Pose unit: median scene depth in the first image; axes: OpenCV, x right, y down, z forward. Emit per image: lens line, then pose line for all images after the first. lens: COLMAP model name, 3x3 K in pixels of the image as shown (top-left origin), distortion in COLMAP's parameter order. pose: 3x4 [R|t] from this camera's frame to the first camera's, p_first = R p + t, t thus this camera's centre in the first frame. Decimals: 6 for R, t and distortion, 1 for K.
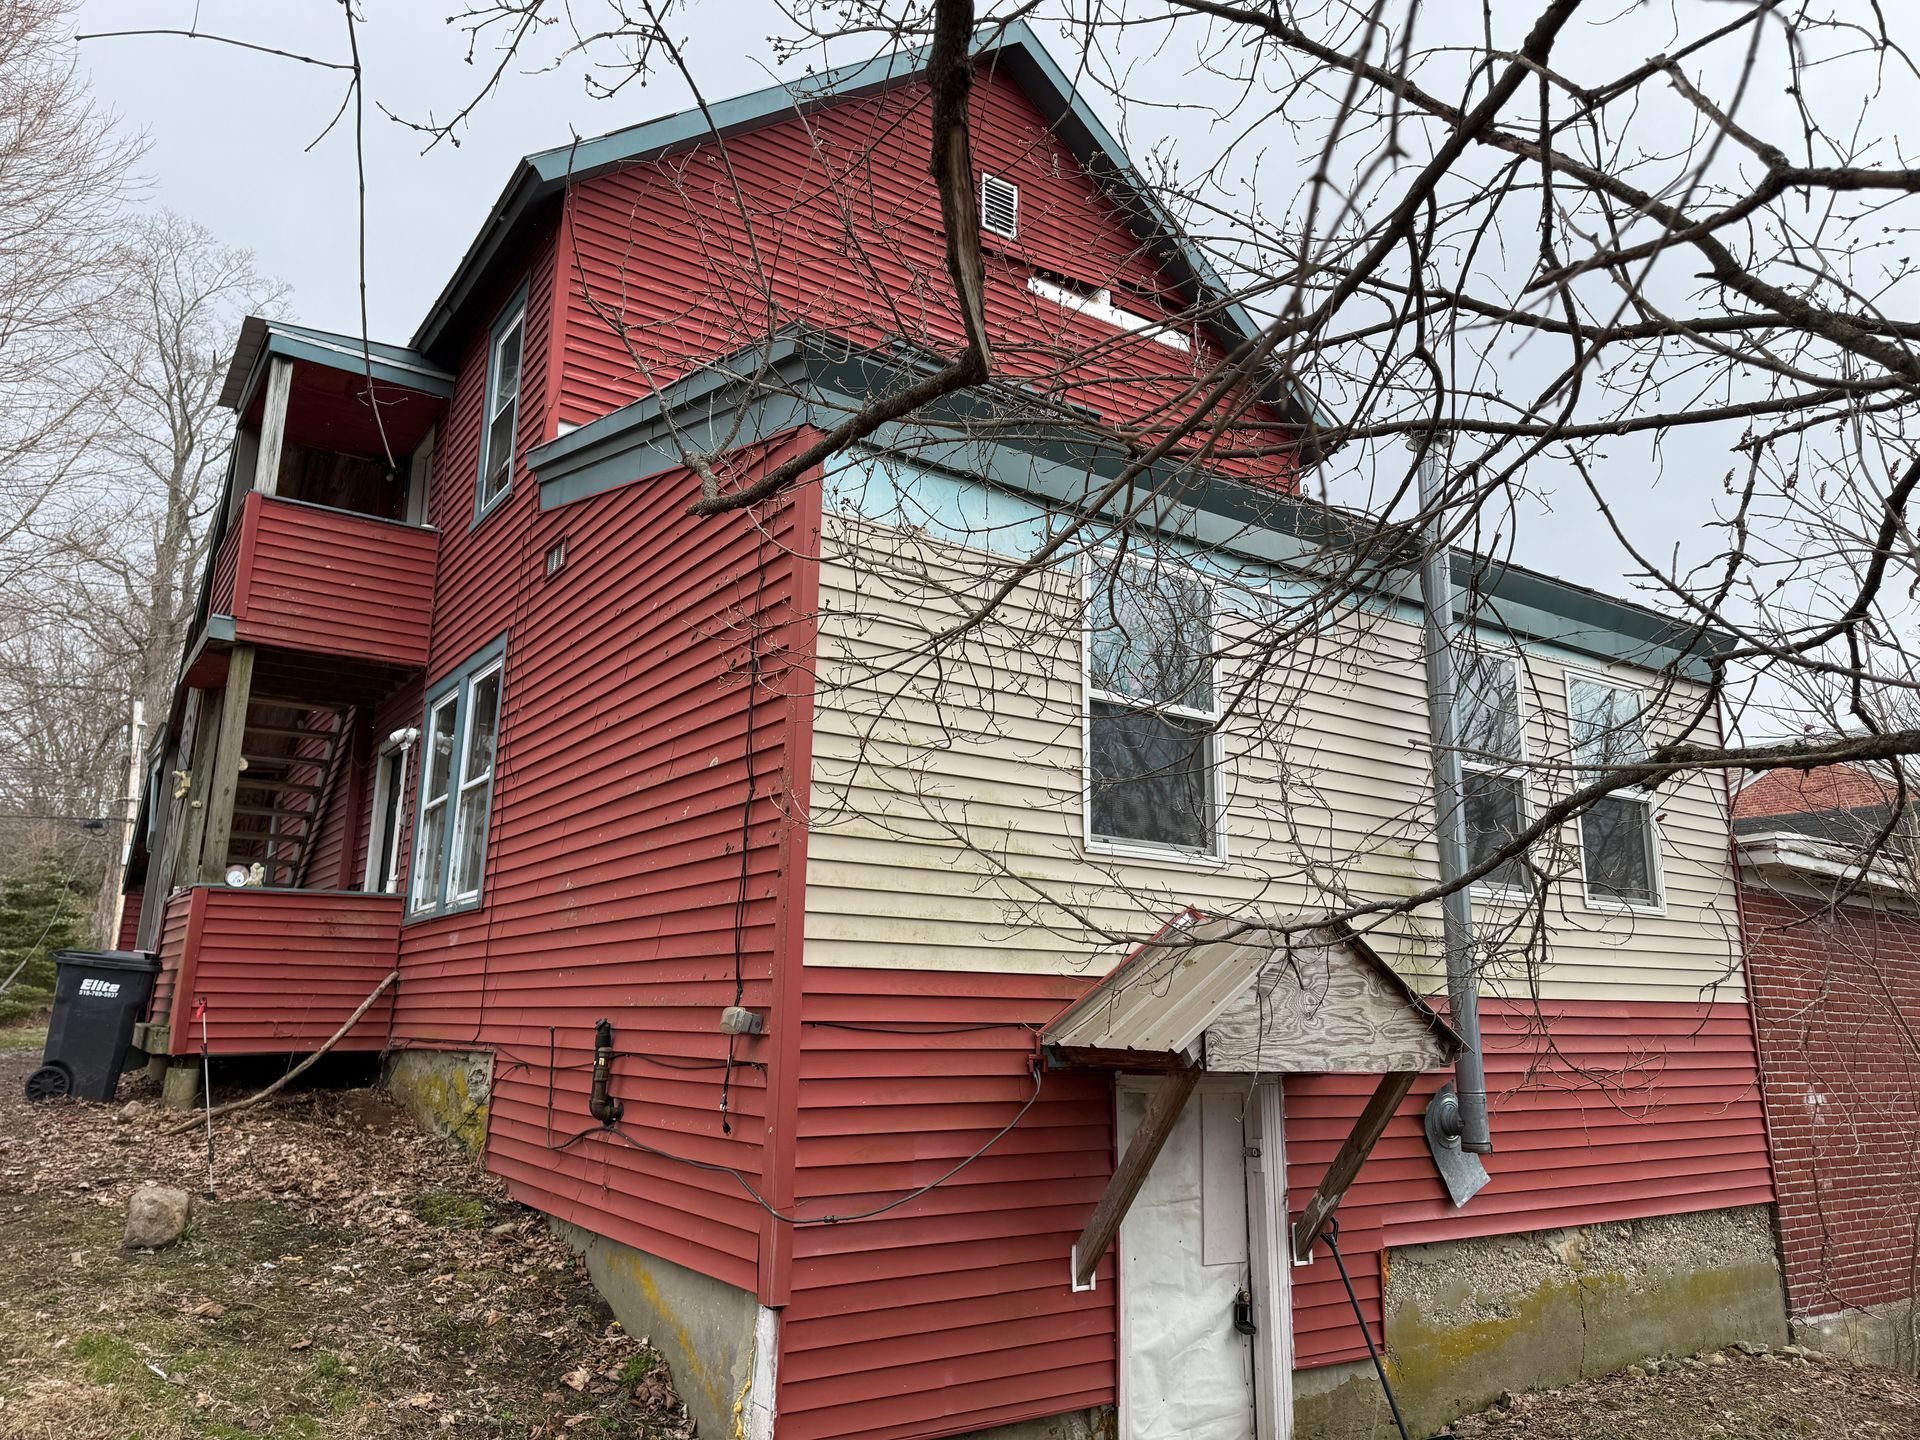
lens RADIAL K [[1357.6, 0, 960.9], [0, 1357.6, 711.0], [0, 0, 1]] dist [0.026271, -0.023315]
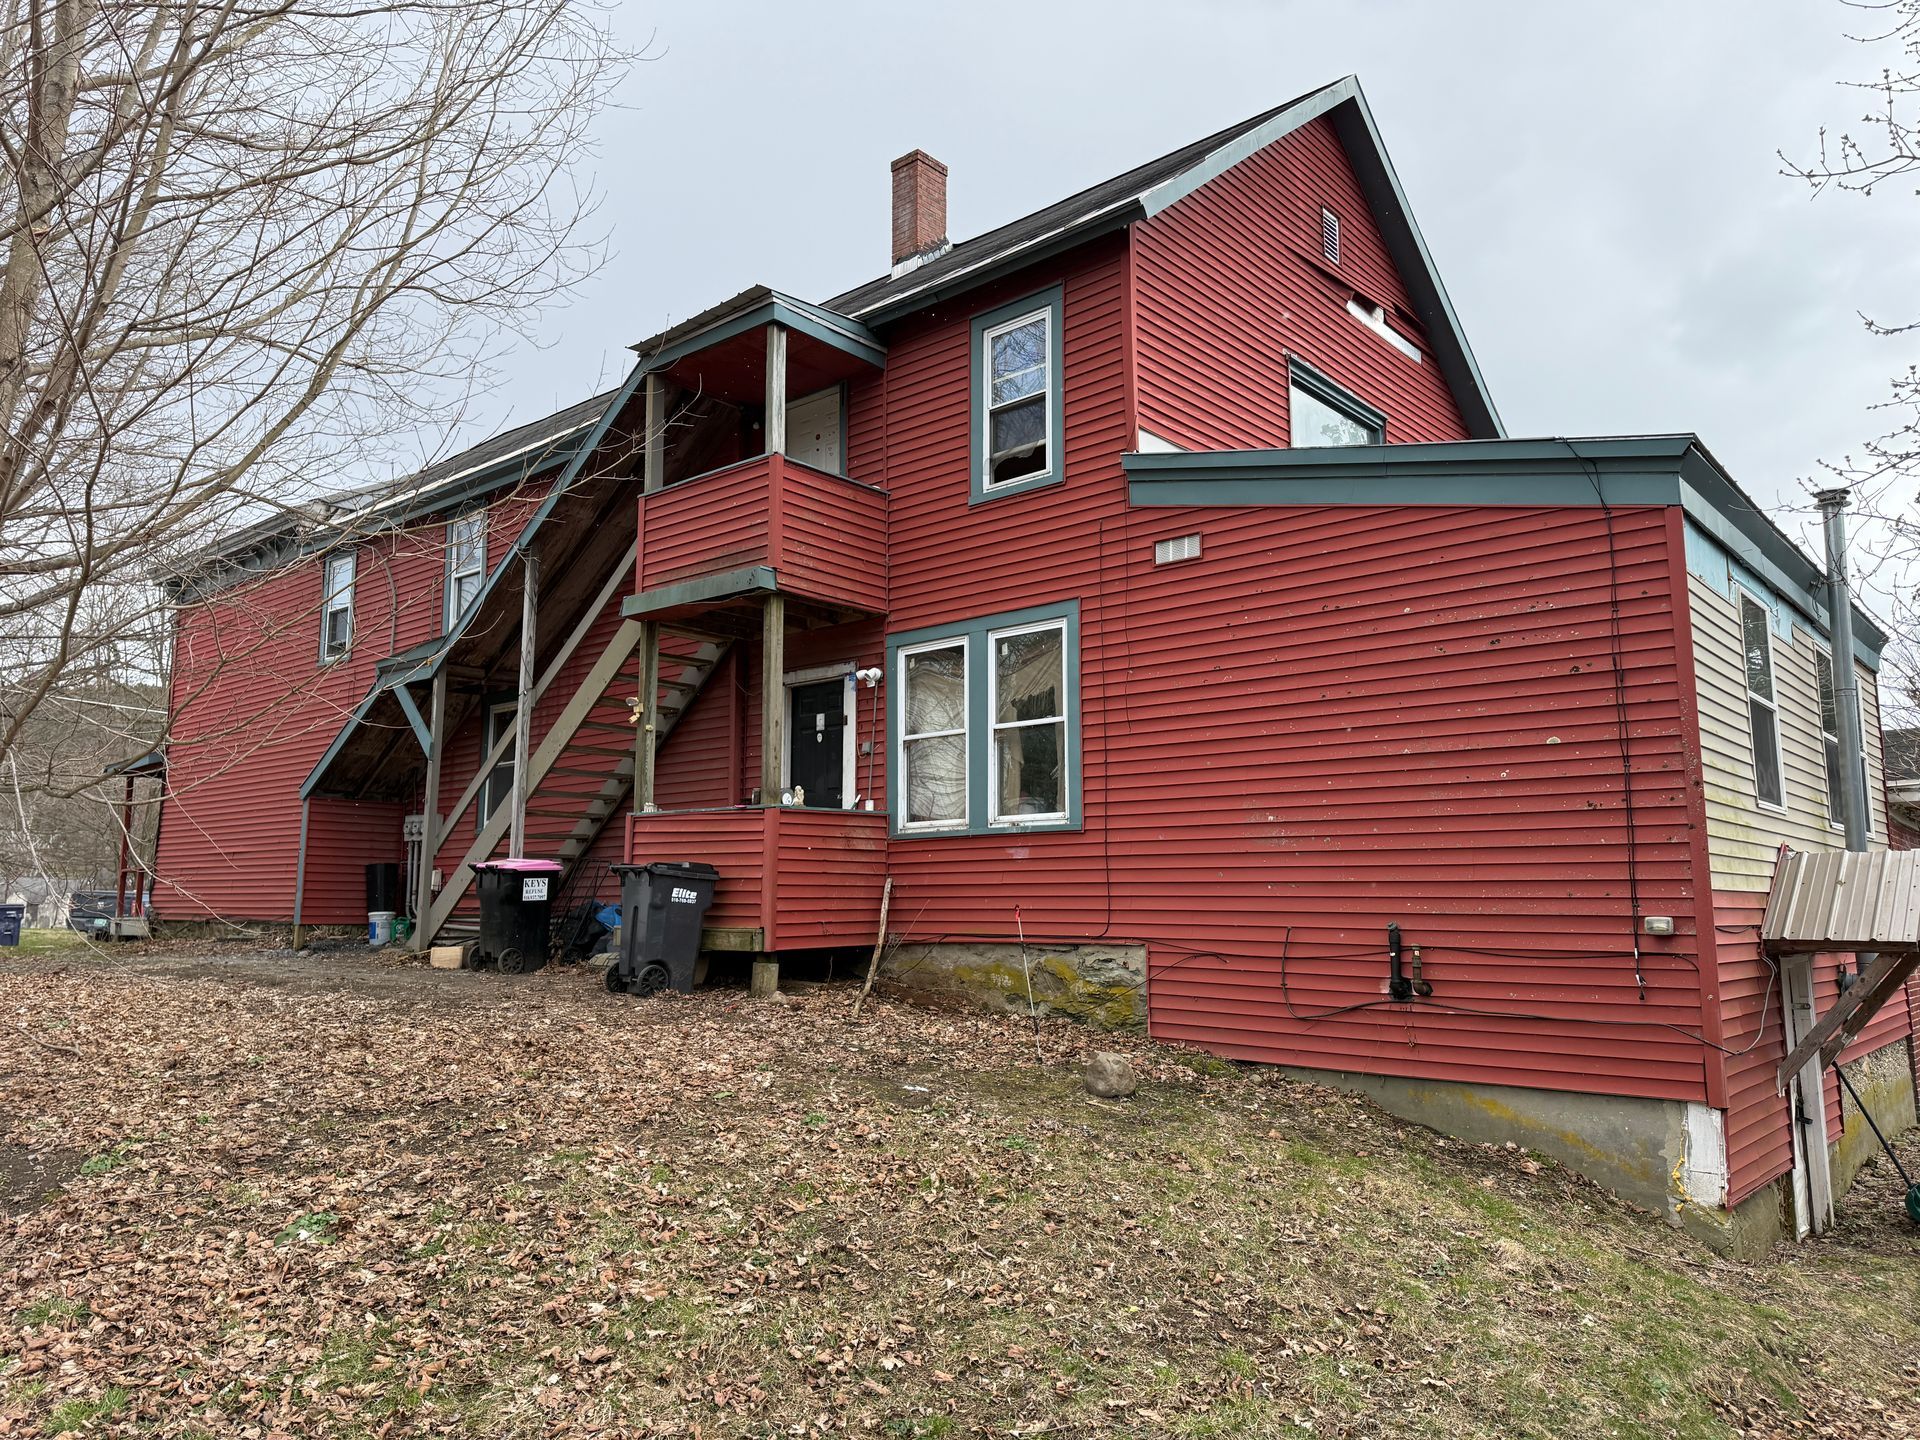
lens RADIAL K [[1357.6, 0, 881.3], [0, 1357.6, 740.7], [0, 0, 1]] dist [0.026271, -0.023315]
pose [[0.974173, 0.018228, 0.225065, -0.730333], [-0.042040, 0.993950, 0.101468, -0.047280], [-0.221854, -0.108309, 0.969046, -0.121635]]
